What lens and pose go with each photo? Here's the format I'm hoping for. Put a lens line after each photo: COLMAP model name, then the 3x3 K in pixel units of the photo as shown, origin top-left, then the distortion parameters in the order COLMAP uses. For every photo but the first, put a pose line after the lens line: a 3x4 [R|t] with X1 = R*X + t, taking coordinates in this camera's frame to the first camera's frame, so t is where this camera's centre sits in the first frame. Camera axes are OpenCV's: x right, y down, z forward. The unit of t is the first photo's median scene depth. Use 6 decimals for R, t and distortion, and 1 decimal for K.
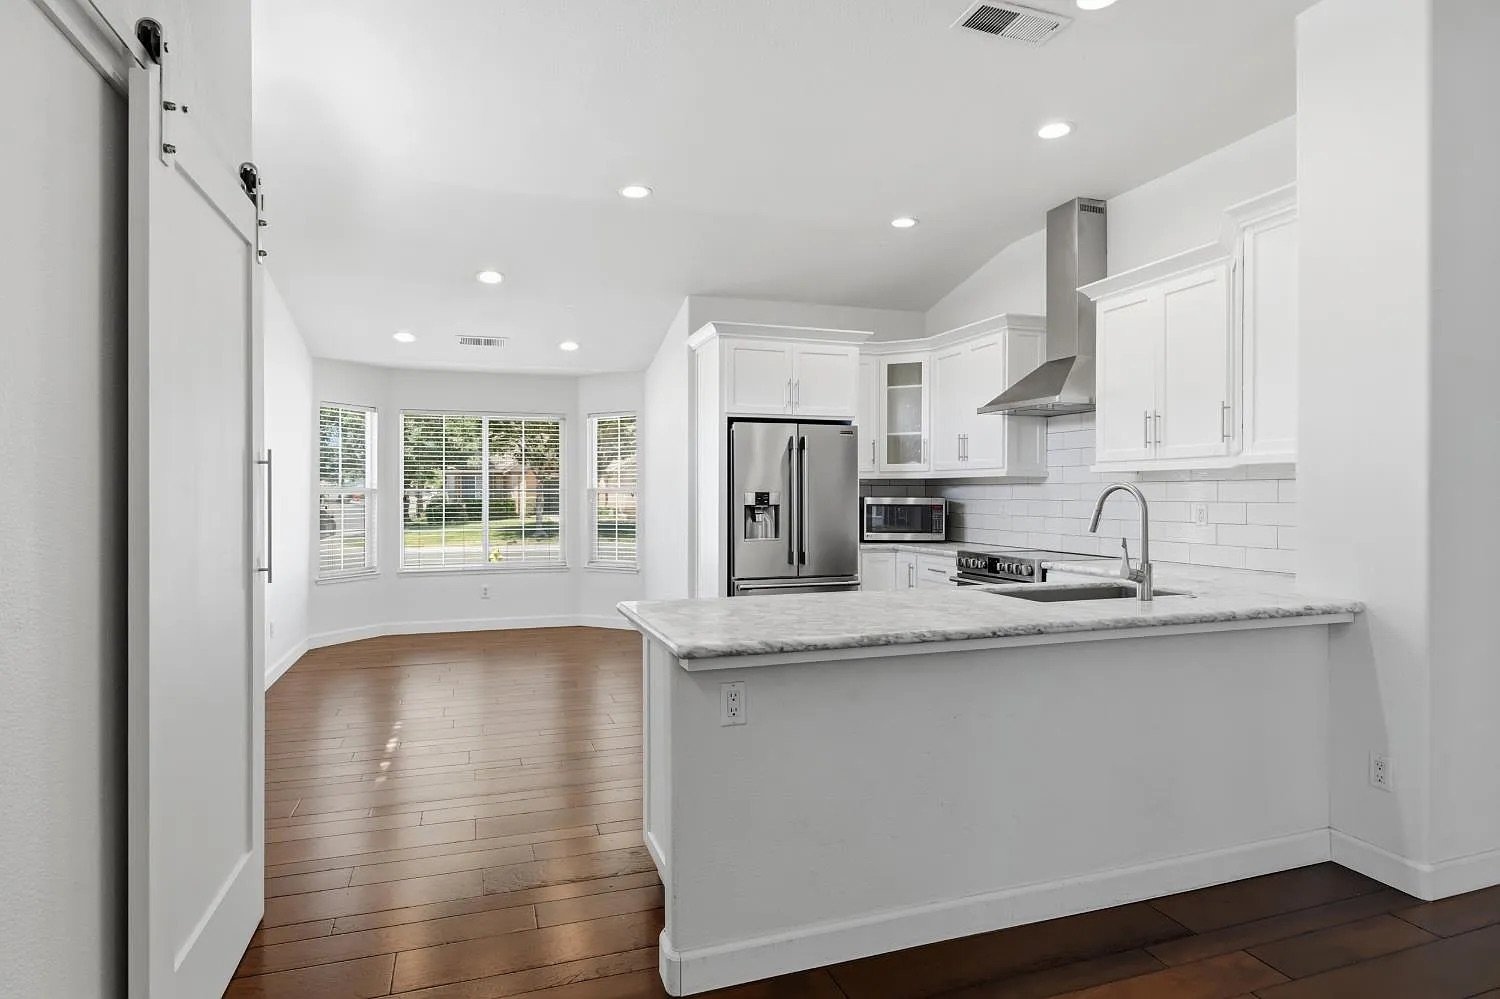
lens RADIAL K [[834.7, 0, 750.0], [0, 834.7, 499.5], [0, 0, 1]] dist [-0.002189, -0.000254]
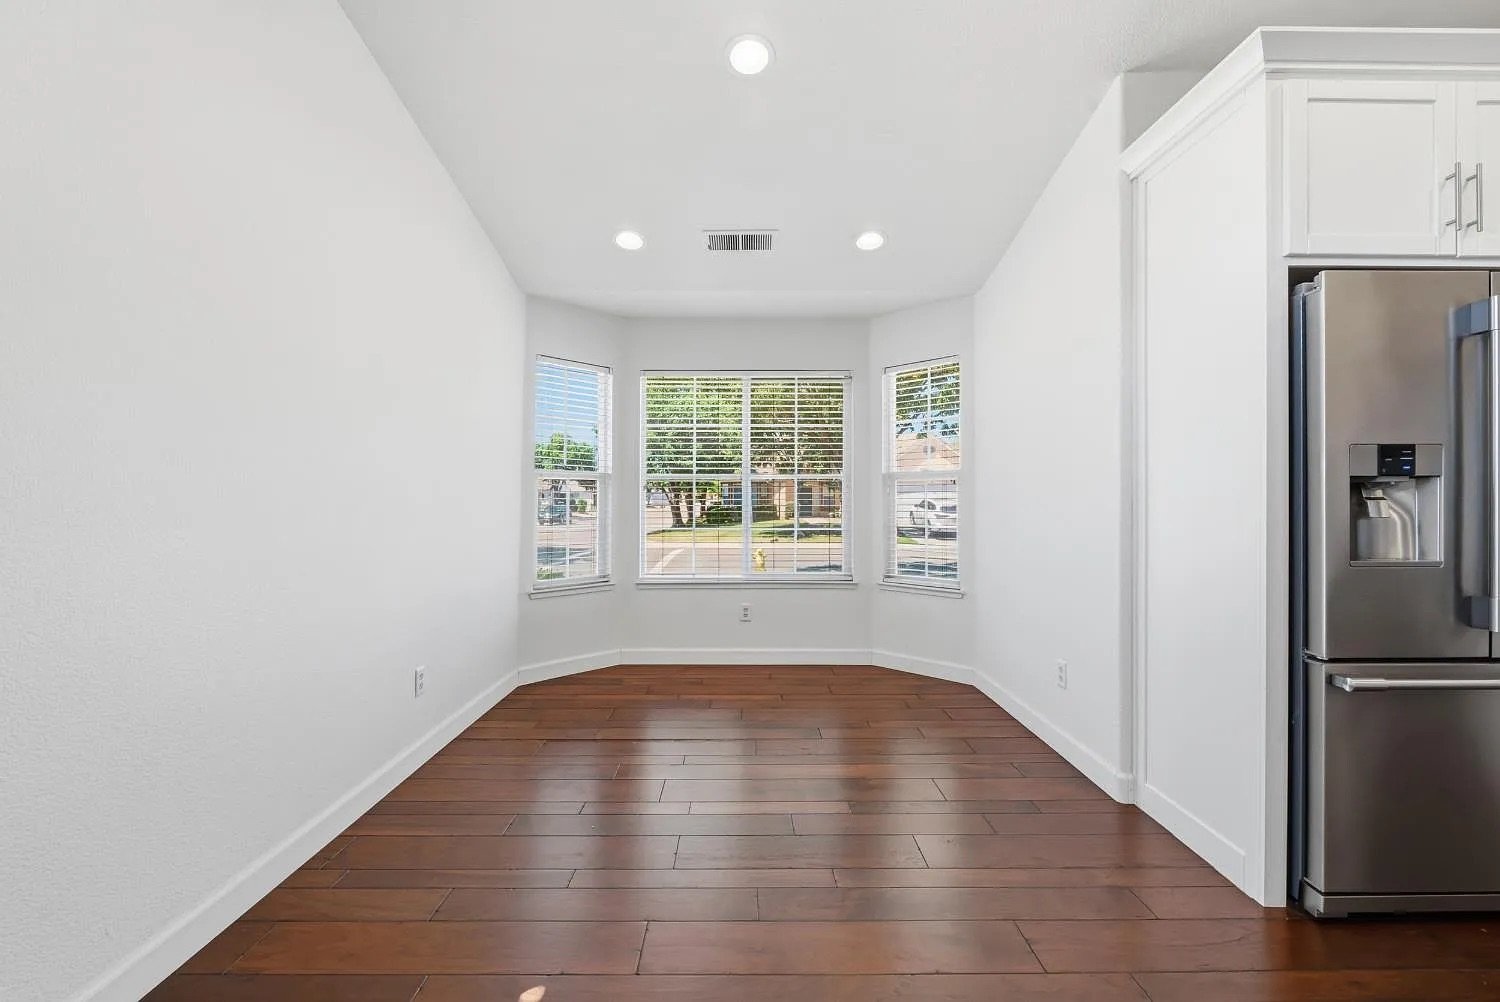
lens RADIAL K [[657.2, 0, 750.0], [0, 657.2, 501.0], [0, 0, 1]] dist [-0.014056, 0.000059]
pose [[0.951616, 0.001825, -0.307285, -0.143313], [-0.004617, 0.999954, -0.008357, 0.017825], [0.307256, 0.009372, 0.951581, 0.476661]]
